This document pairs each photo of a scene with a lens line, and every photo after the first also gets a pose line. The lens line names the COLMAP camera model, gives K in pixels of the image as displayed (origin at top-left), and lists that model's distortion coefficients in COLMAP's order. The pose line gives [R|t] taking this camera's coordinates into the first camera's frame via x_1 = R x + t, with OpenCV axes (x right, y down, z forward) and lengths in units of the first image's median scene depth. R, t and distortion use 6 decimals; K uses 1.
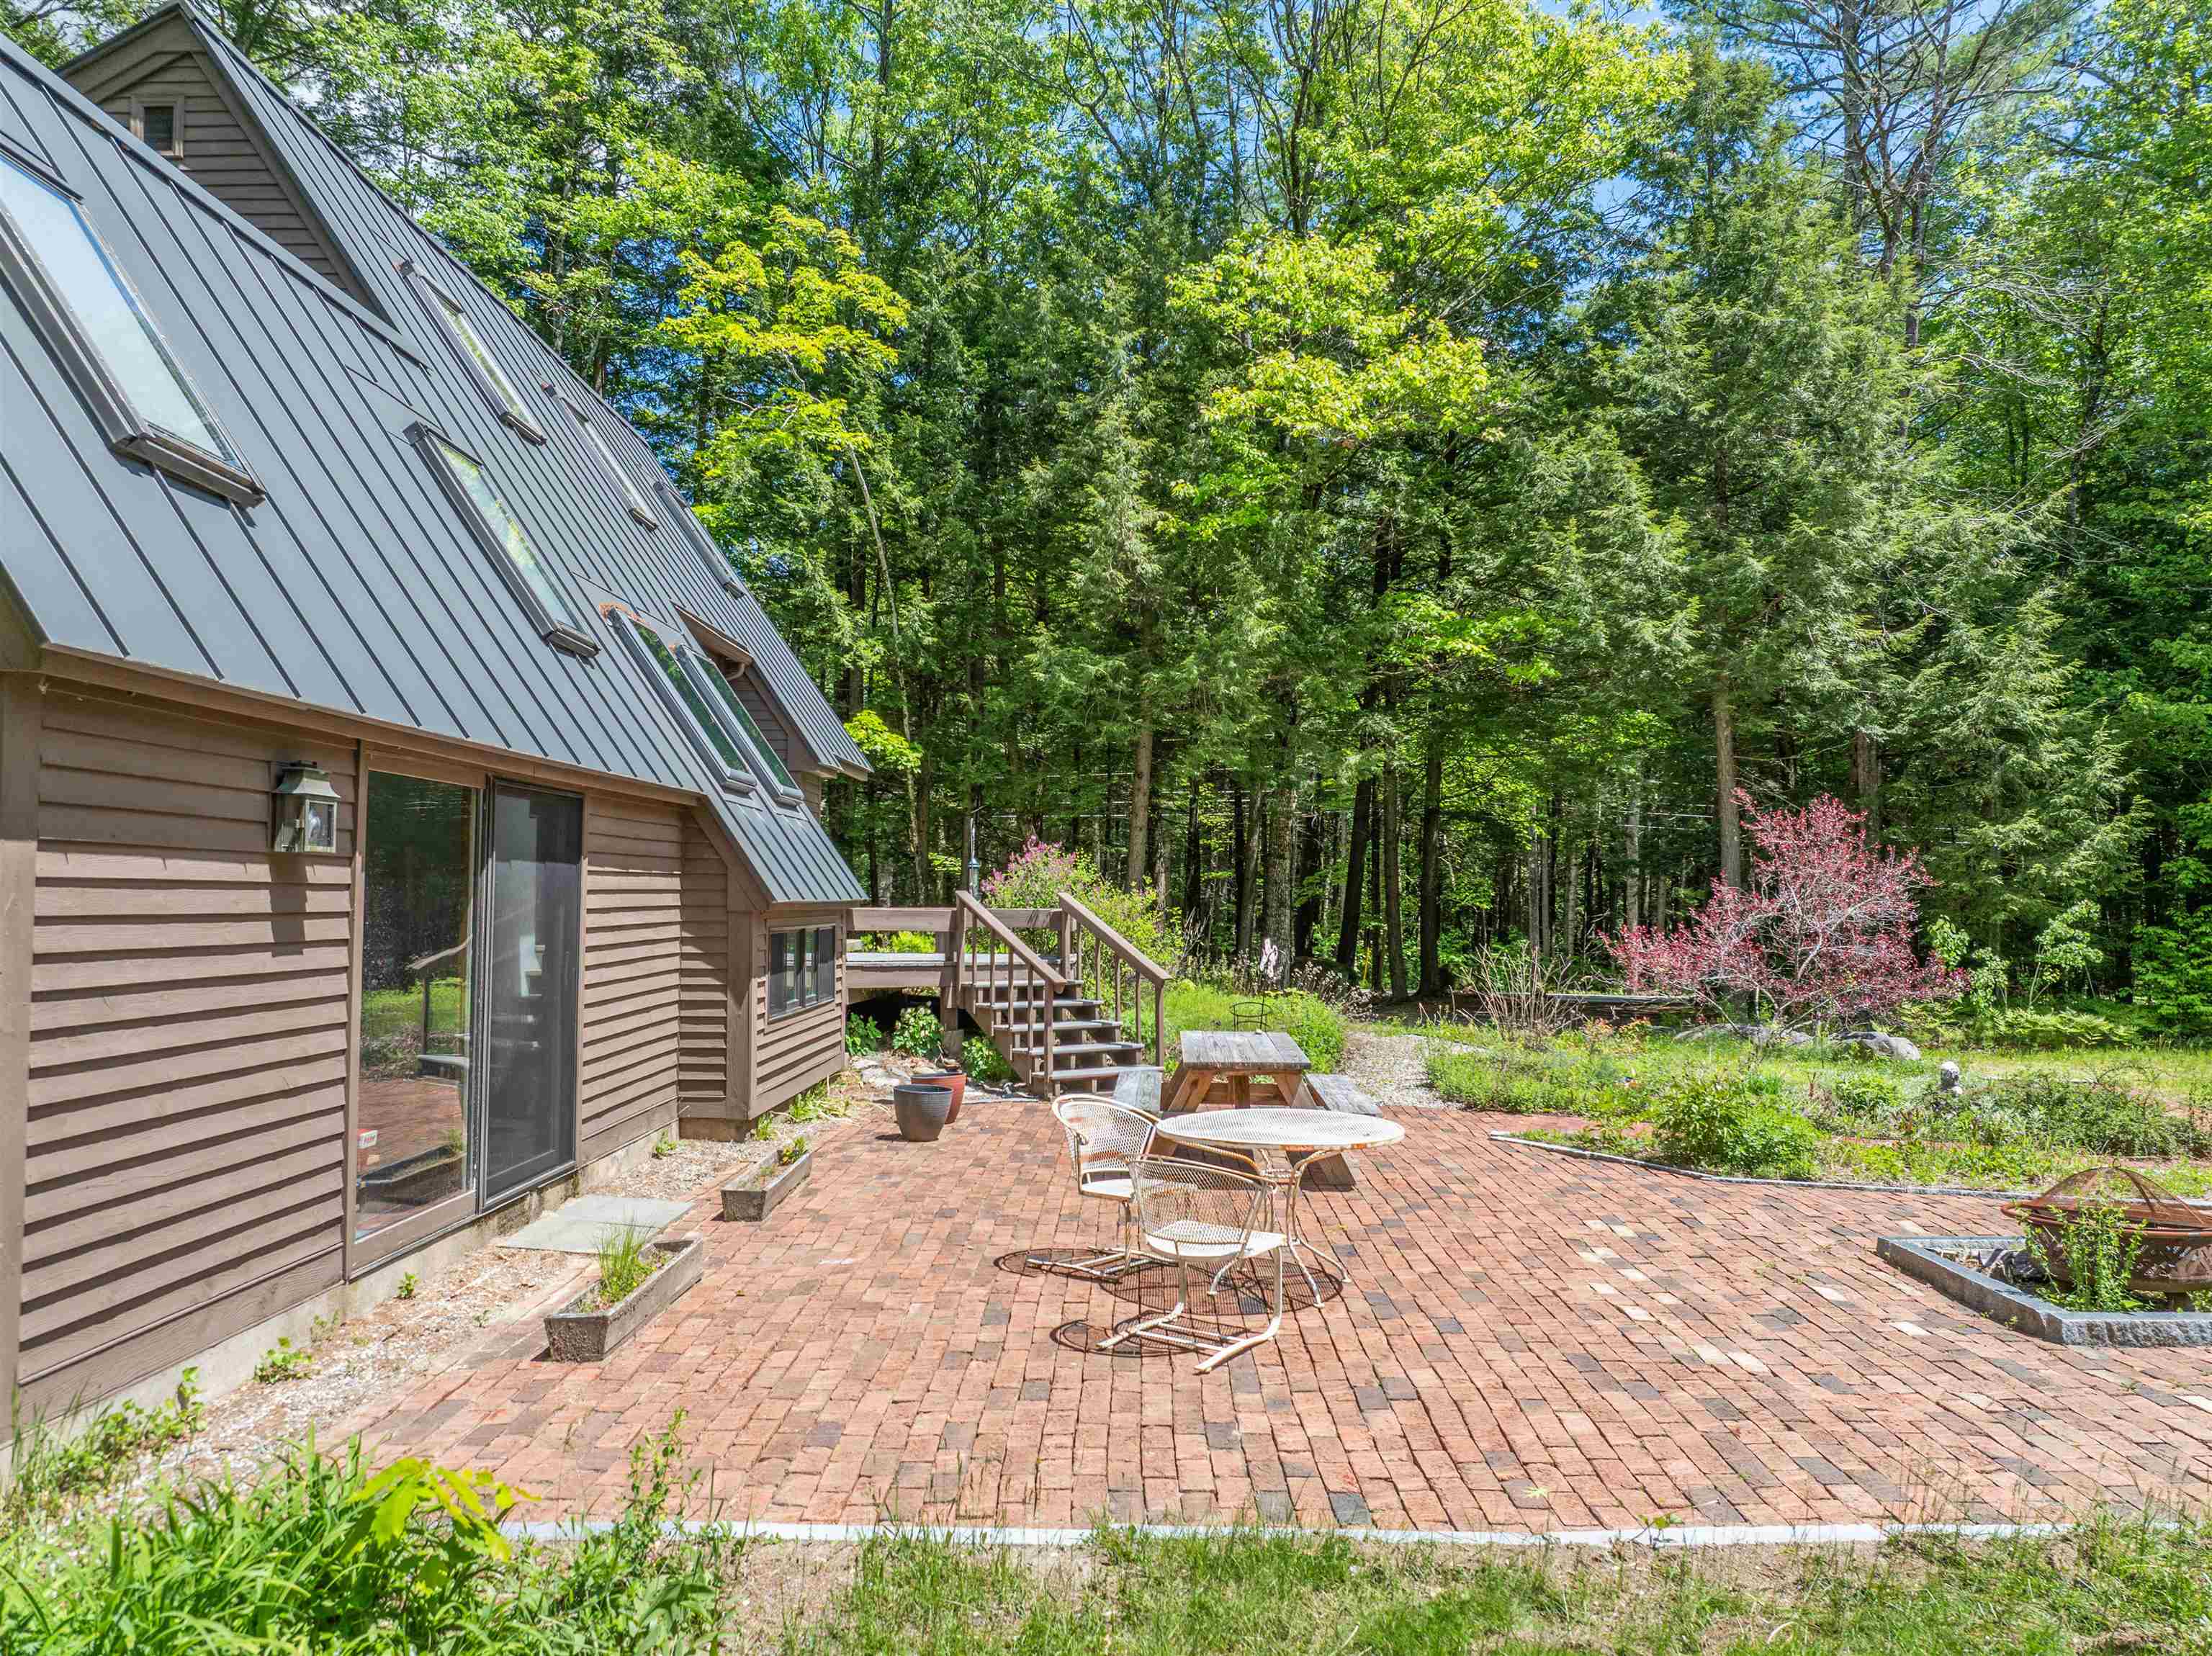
lens RADIAL K [[1567.6, 0, 1106.0], [0, 1567.6, 828.0], [0, 0, 1]] dist [-0.052968, 0.030245]
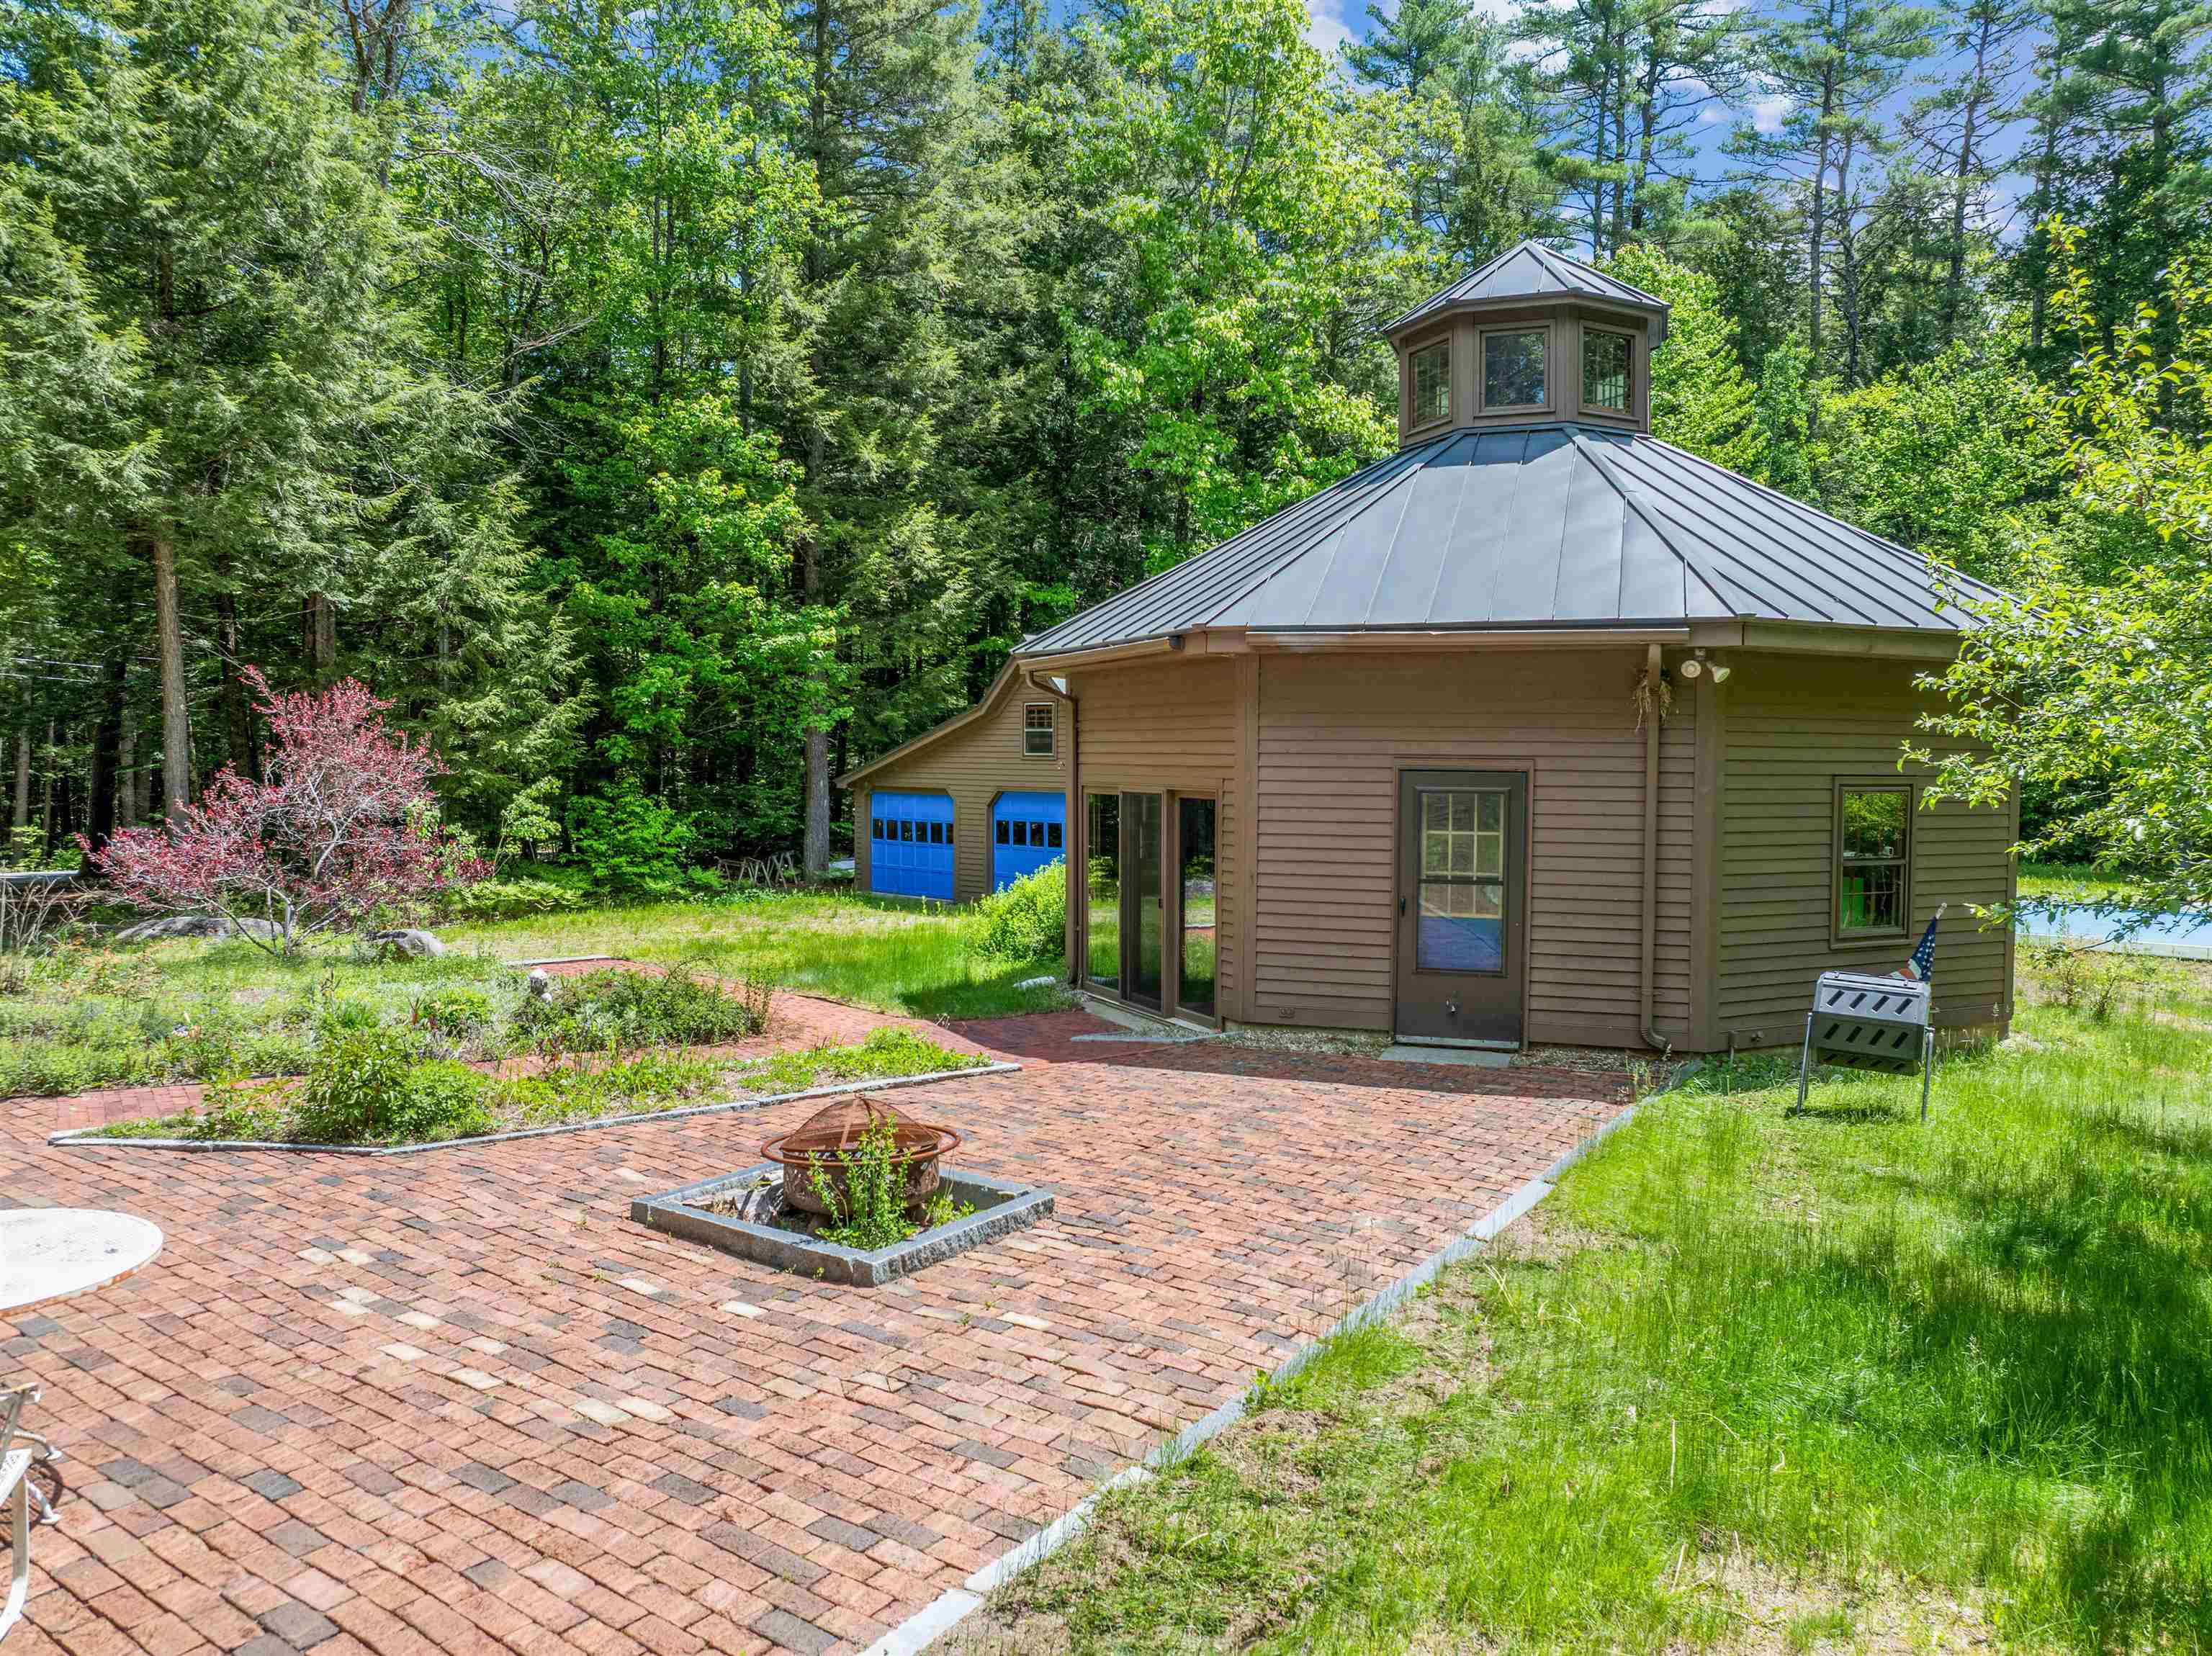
lens RADIAL K [[1567.6, 0, 1106.0], [0, 1567.6, 828.0], [0, 0, 1]] dist [-0.052968, 0.030245]
pose [[0.557276, -0.042646, 0.829232, -0.040337], [-0.040290, 0.996115, 0.078306, -0.016805], [-0.829350, -0.077048, 0.553392, 0.077923]]
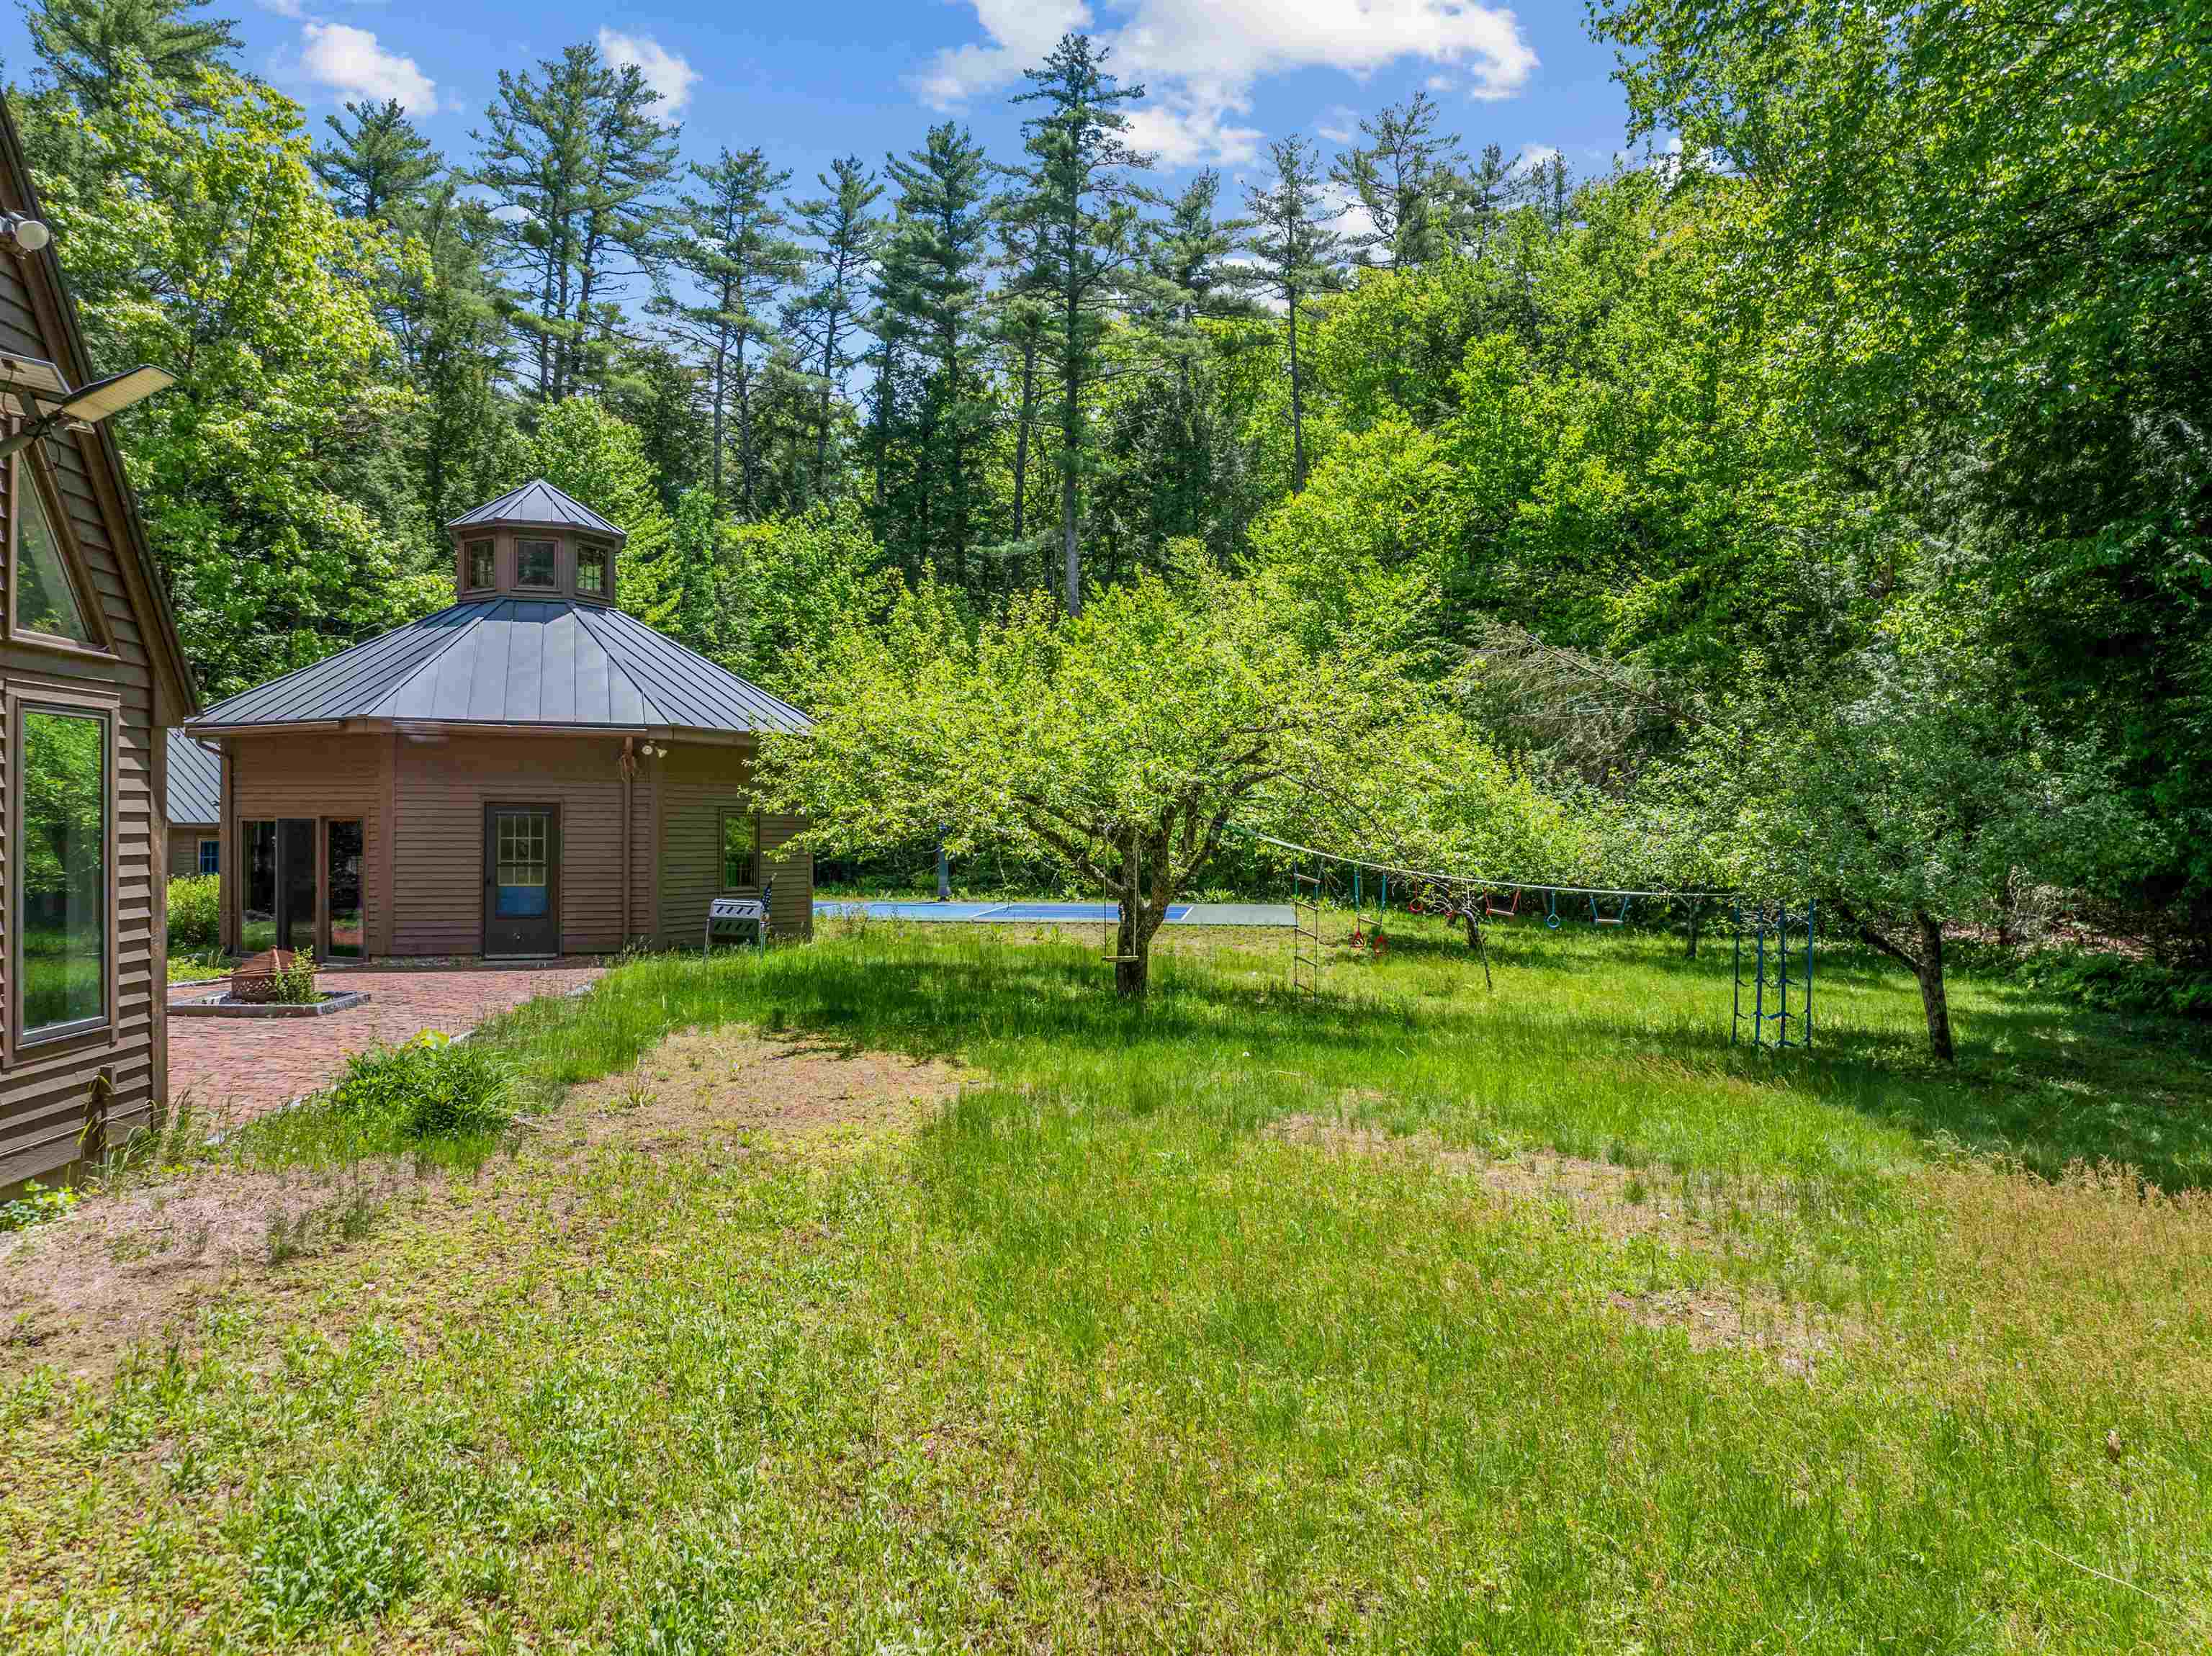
lens RADIAL K [[1516.7, 0, 1106.0], [0, 1516.7, 828.0], [0, 0, 1]] dist [-0.008342, -0.002168]
pose [[-0.082956, -0.009761, 0.996505, -0.458206], [-0.057422, 0.998337, 0.004999, -0.009440], [-0.994897, -0.056807, -0.083379, -0.000533]]
